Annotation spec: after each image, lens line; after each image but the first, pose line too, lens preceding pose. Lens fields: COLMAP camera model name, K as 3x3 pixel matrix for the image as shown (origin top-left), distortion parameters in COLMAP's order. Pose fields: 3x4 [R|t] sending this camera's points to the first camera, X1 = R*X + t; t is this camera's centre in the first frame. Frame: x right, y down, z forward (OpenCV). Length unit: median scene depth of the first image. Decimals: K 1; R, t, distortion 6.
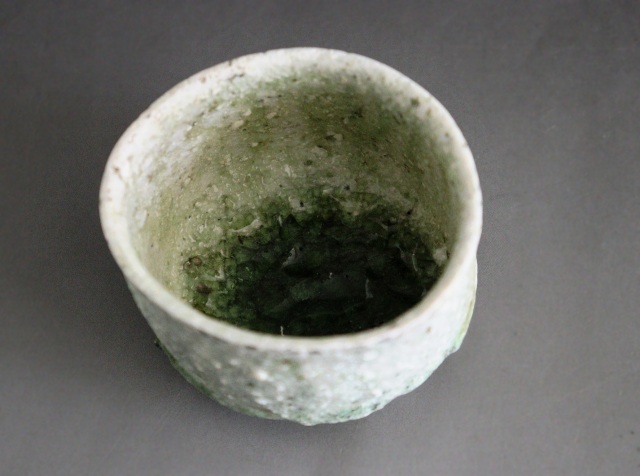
lens RADIAL K [[1615.2, 0, 322.9], [0, 1615.2, 236.6], [0, 0, 1]] dist [0.143379, 0.000000]
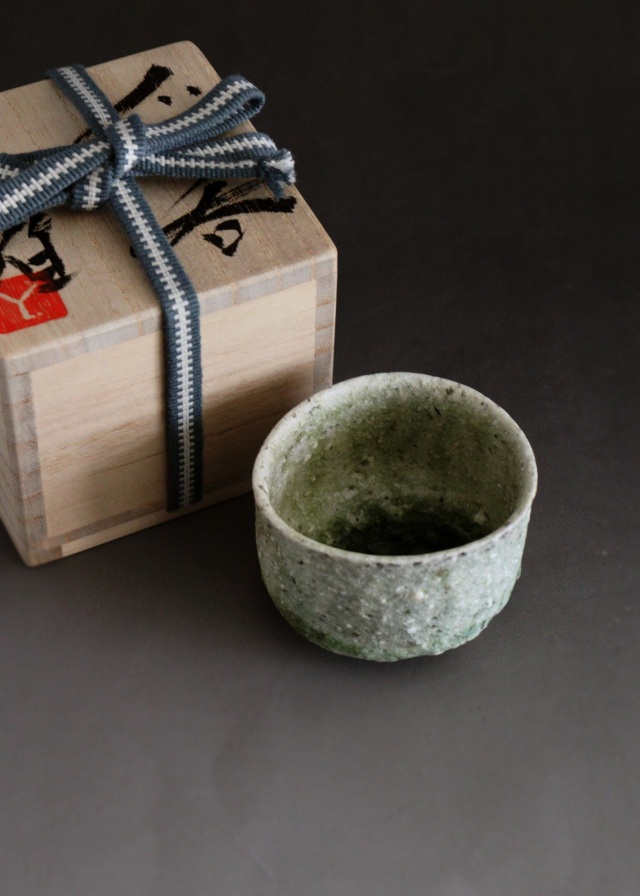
lens RADIAL K [[2285.5, 0, 319.3], [0, 2285.5, 448.8], [0, 0, 1]] dist [-0.008741, 0.000000]
pose [[0.921541, -0.224037, 0.317128, -0.634225], [0.305326, 0.922693, -0.235402, 0.363741], [-0.239873, 0.313759, 0.918704, -0.695155]]
